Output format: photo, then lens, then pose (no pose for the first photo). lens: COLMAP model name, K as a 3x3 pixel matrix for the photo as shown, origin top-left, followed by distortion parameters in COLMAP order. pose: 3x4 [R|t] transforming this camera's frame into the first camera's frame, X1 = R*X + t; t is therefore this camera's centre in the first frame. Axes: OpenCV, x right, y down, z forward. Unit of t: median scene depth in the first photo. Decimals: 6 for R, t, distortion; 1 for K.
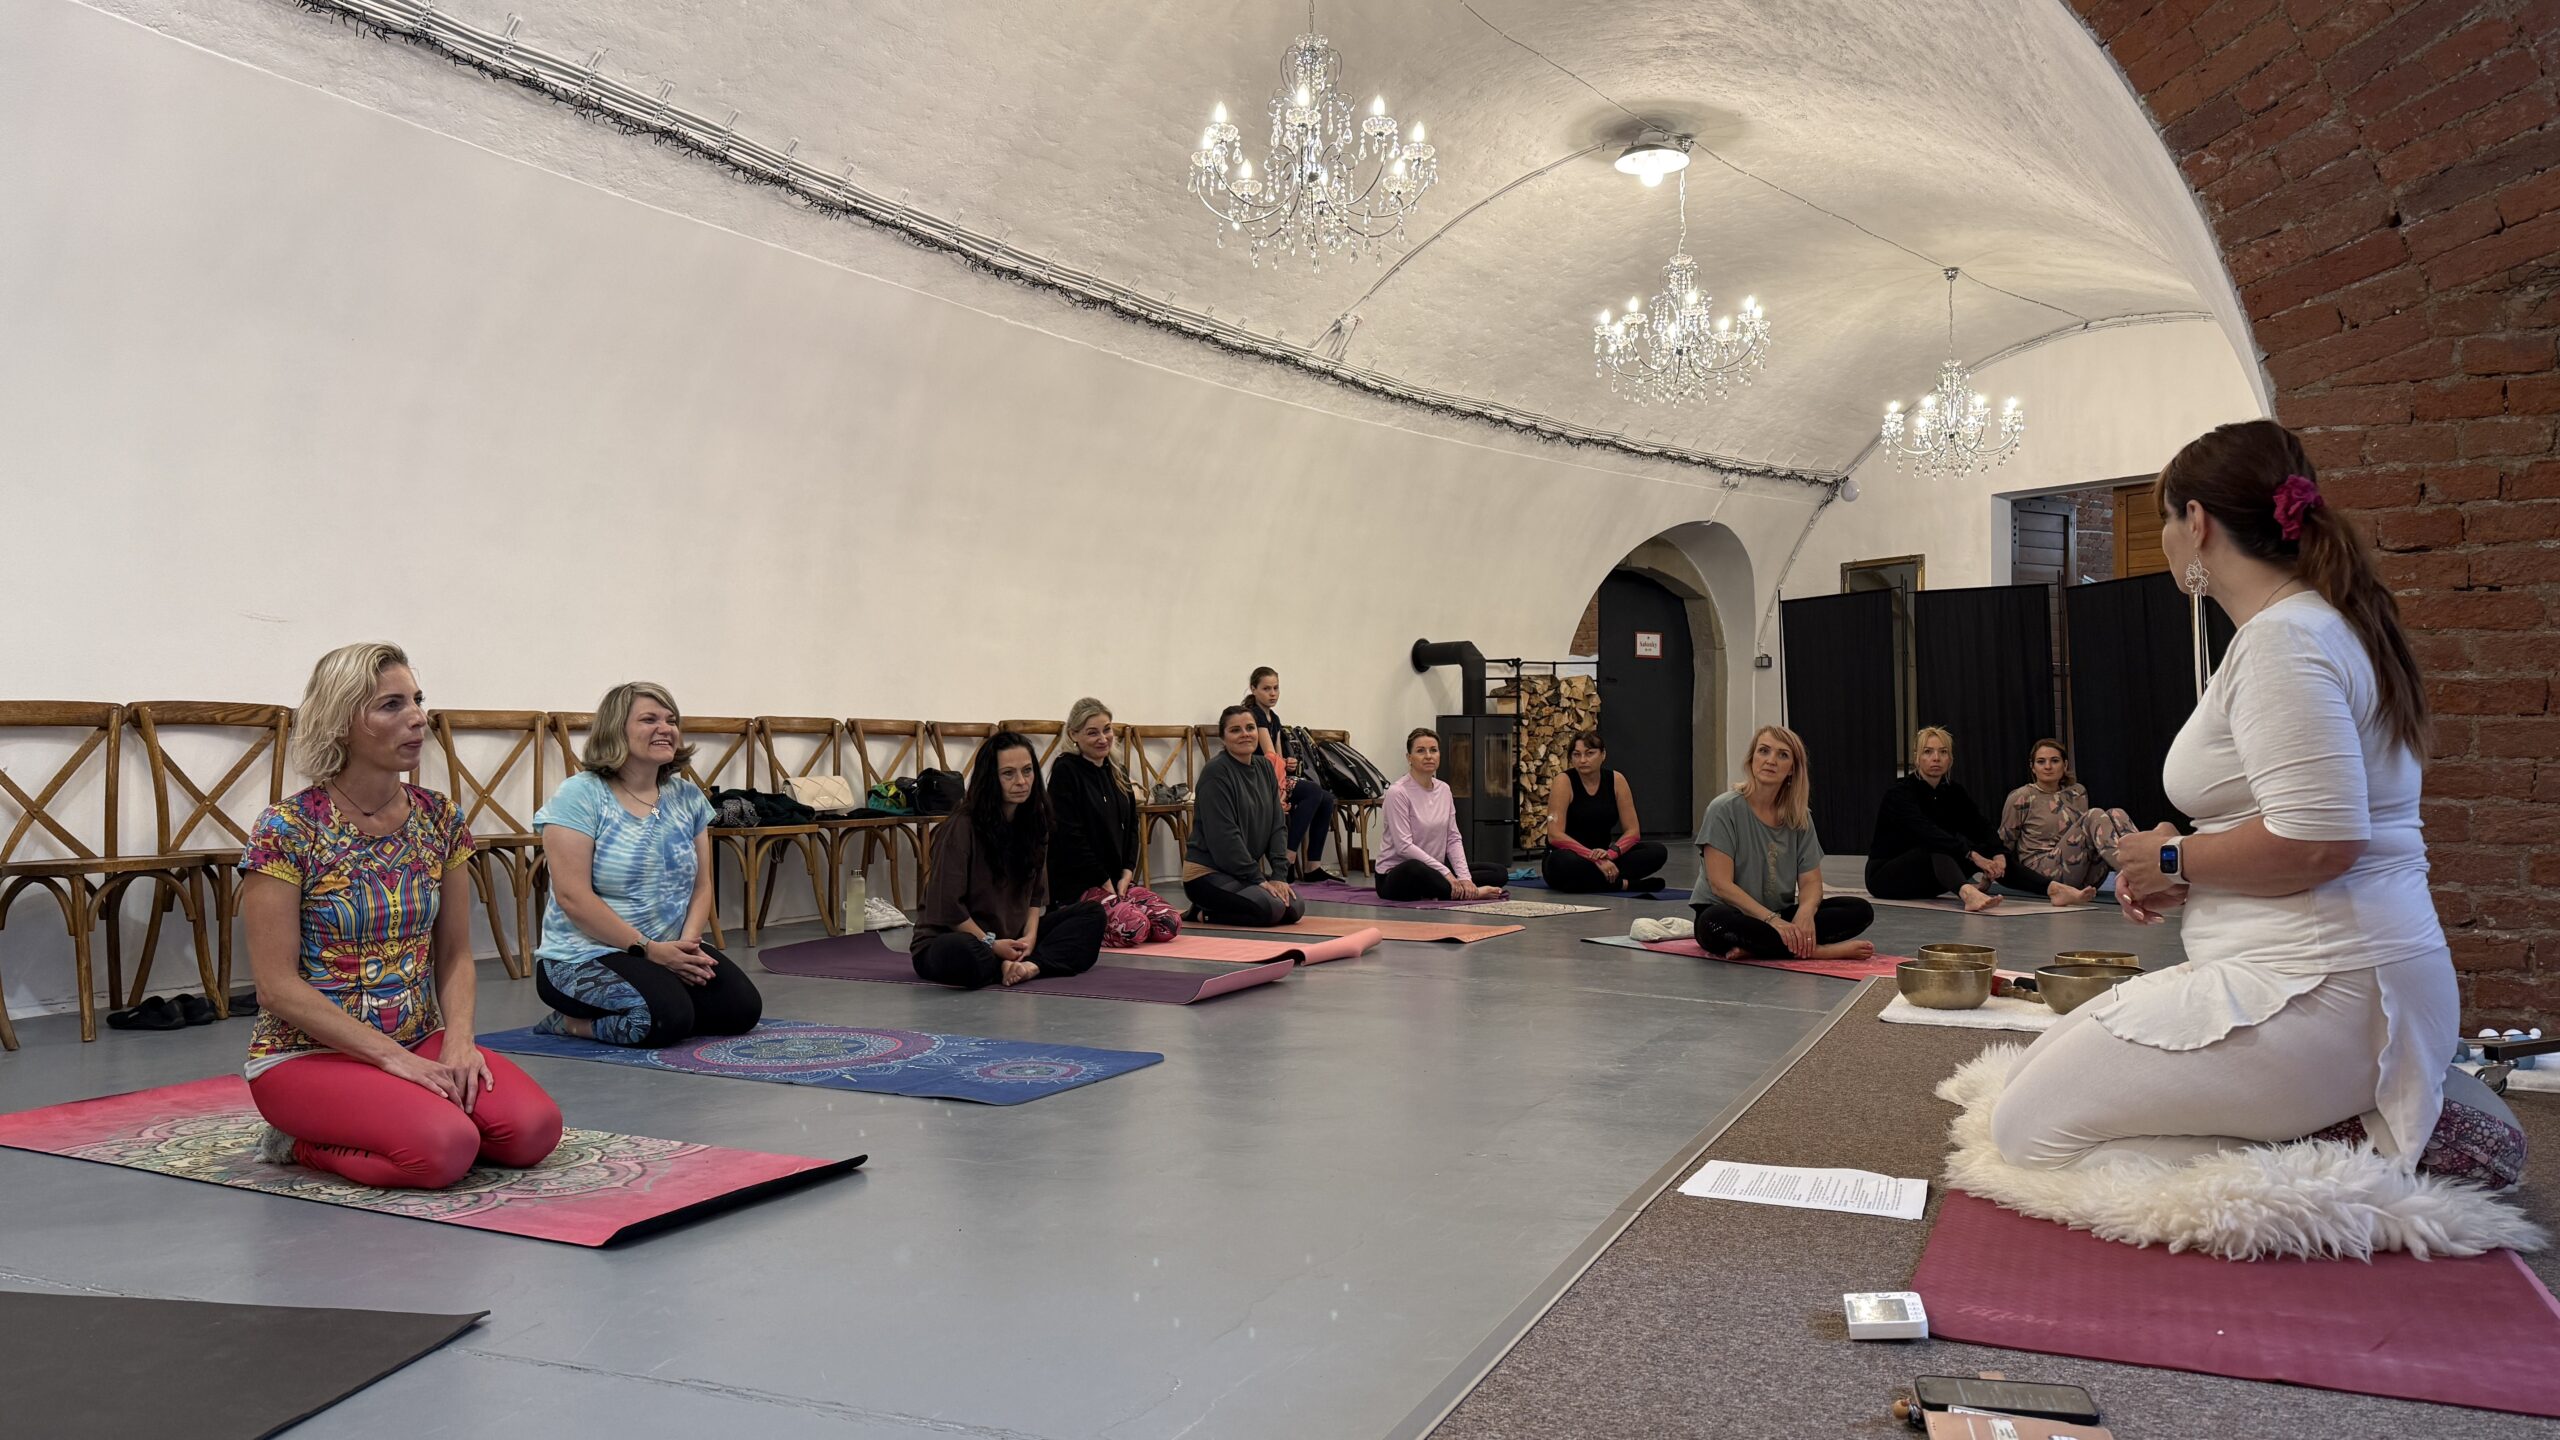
lens RADIAL K [[1811.0, 0, 1276.7], [0, 1811.0, 719.8], [0, 0, 1]] dist [-0.011177, -0.004911]
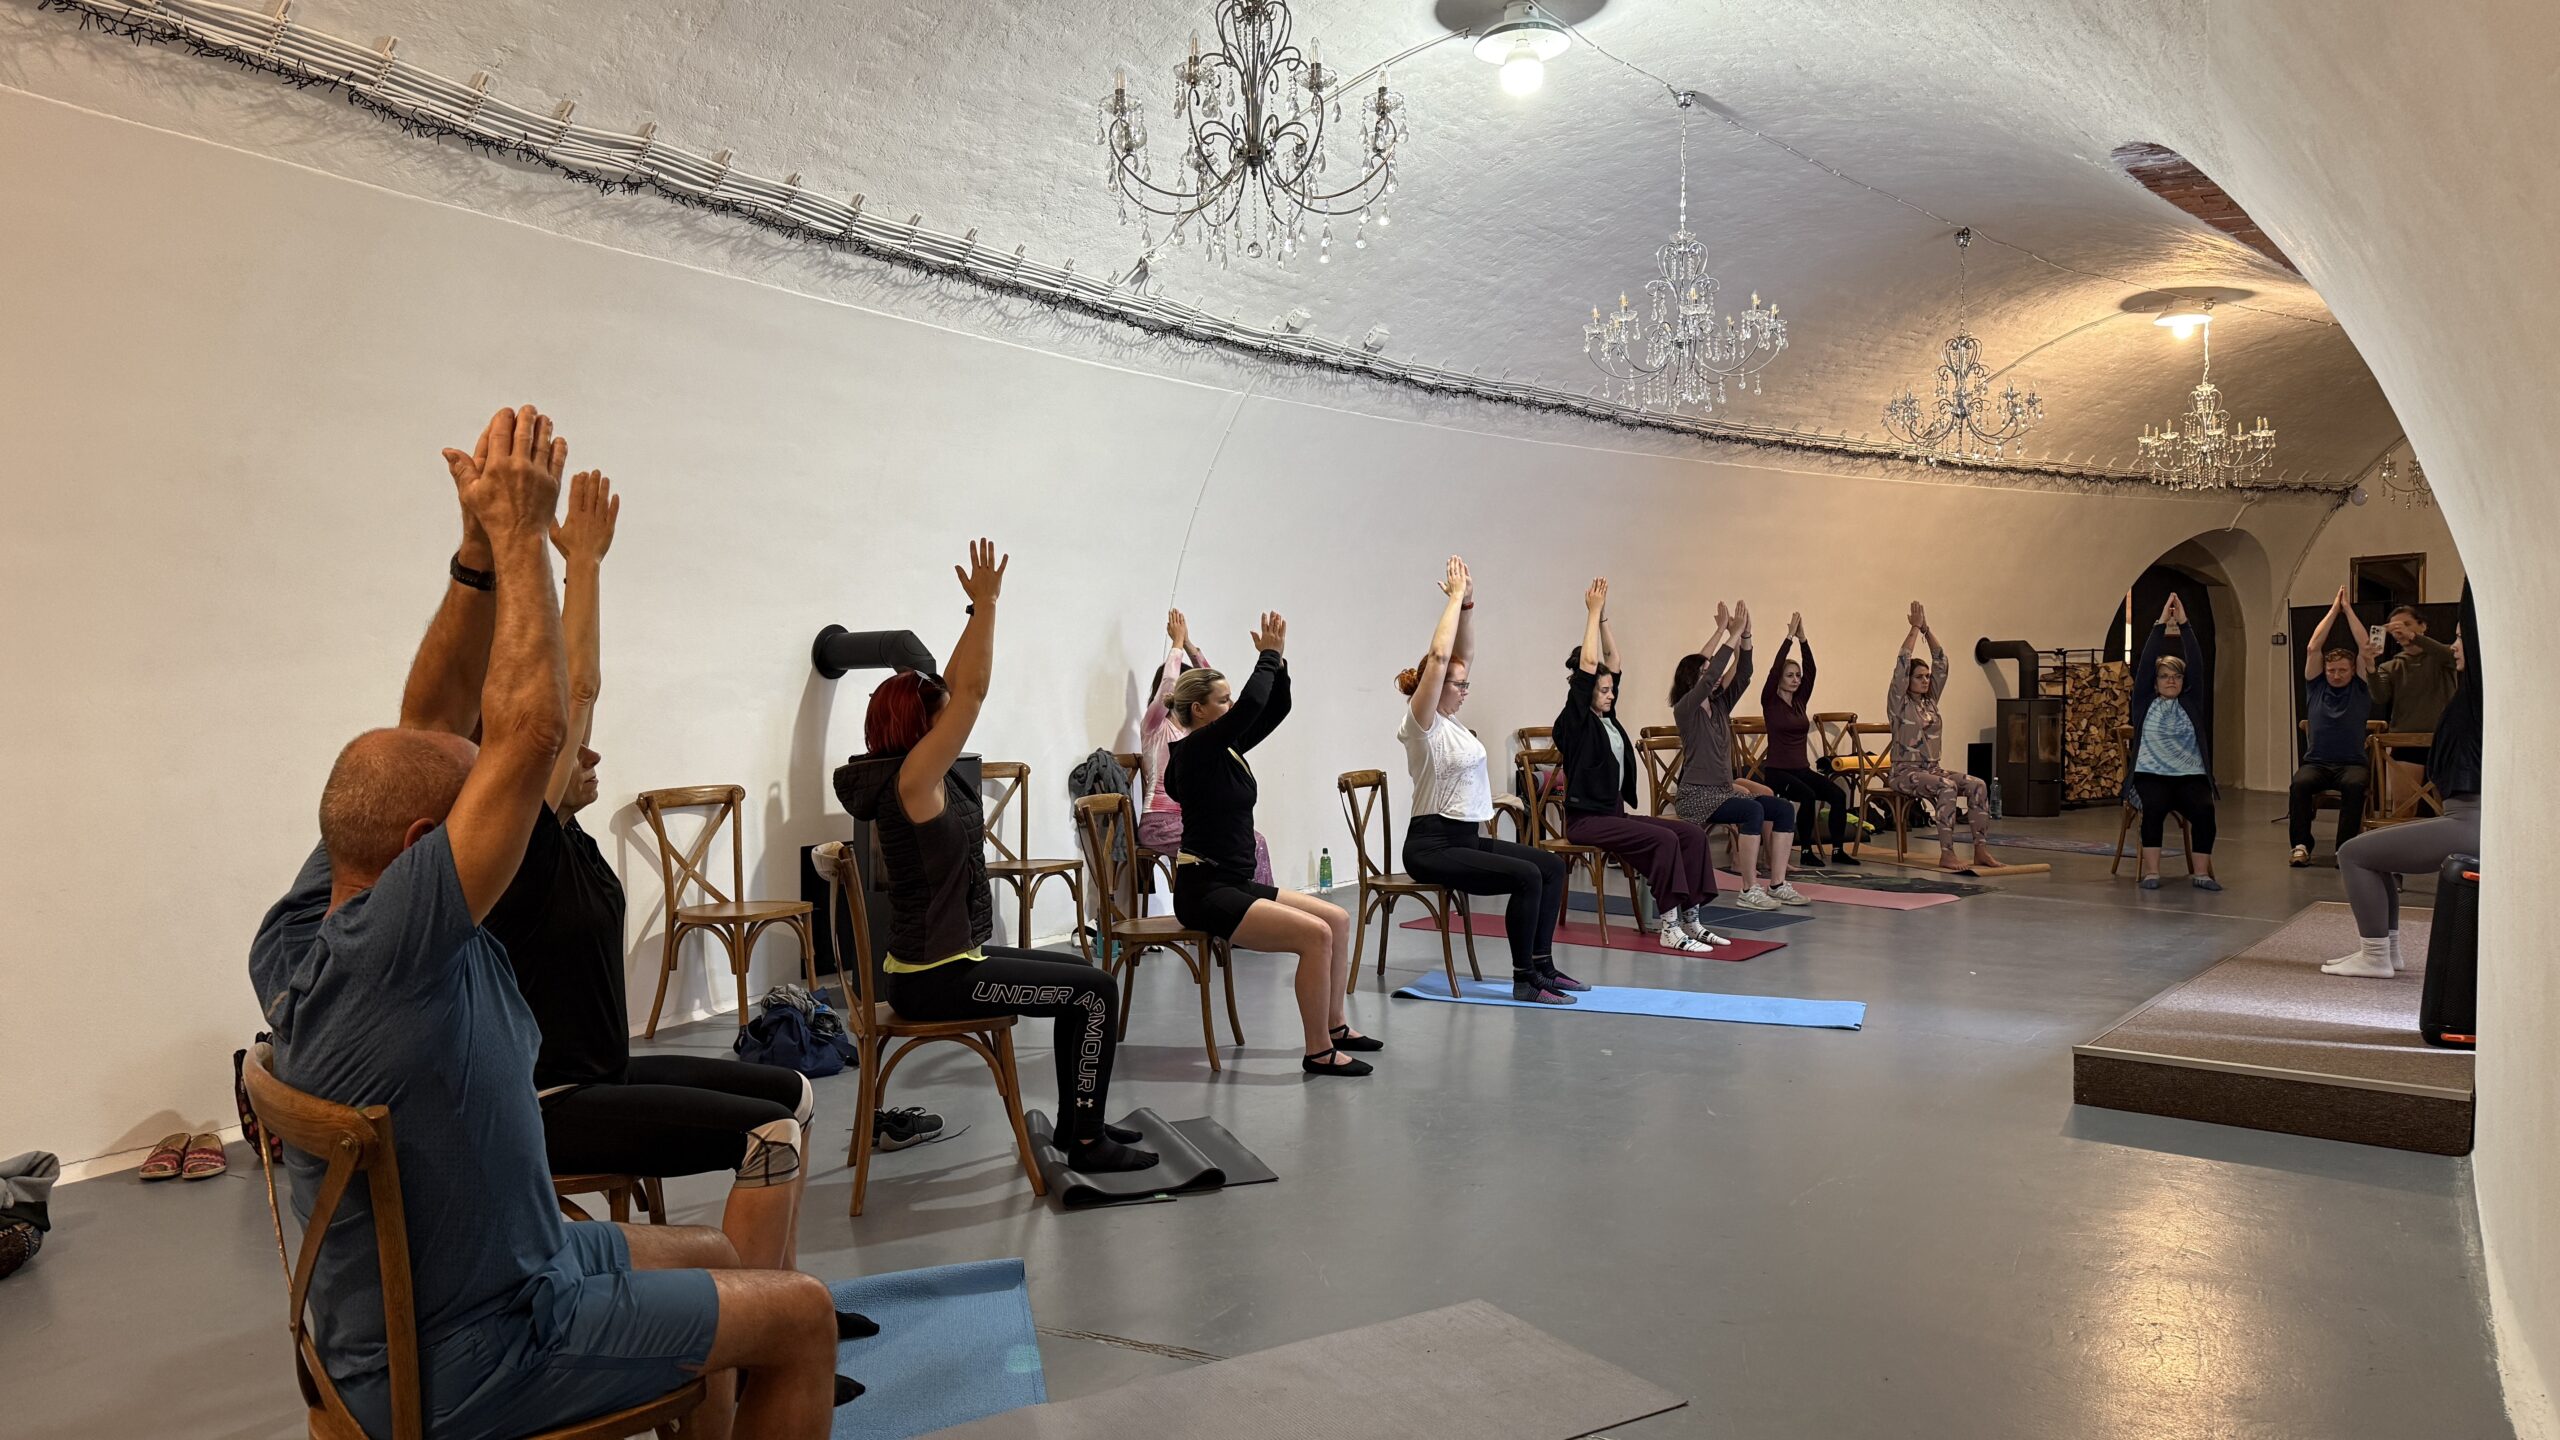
lens RADIAL K [[1811.0, 0, 1283.9], [0, 1811.0, 723.2], [0, 0, 1]] dist [-0.011177, -0.004911]
pose [[0.969020, -0.011158, -0.246731, -0.082698], [0.022994, 0.998716, 0.045146, -0.052728], [0.245910, -0.049420, 0.968032, -0.351819]]
